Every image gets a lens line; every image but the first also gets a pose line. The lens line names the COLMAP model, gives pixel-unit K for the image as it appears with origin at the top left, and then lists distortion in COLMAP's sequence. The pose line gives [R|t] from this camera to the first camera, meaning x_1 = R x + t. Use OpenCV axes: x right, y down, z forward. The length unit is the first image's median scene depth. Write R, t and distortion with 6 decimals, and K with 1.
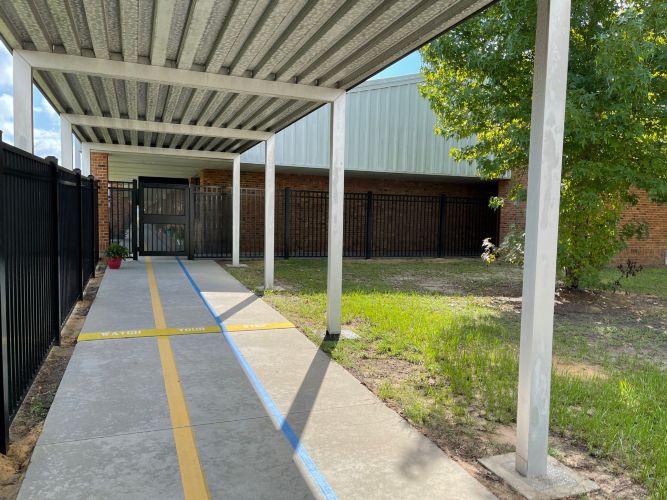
lens RADIAL K [[504.1, 0, 332.4], [0, 504.1, 251.8], [0, 0, 1]] dist [0.008639, -0.009822]
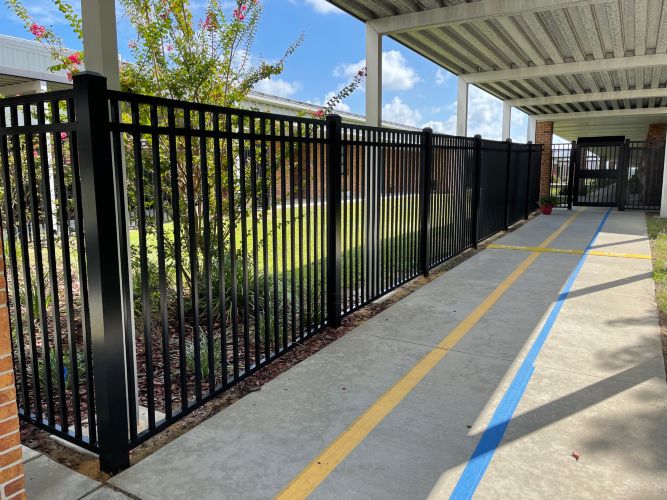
lens RADIAL K [[504.1, 0, 332.6], [0, 504.1, 248.2], [0, 0, 1]] dist [0.008639, -0.009822]
pose [[0.613010, 0.083582, -0.785642, 0.213568], [-0.029960, 0.996132, 0.082599, 0.026174], [0.789507, -0.027097, 0.613143, -0.177227]]
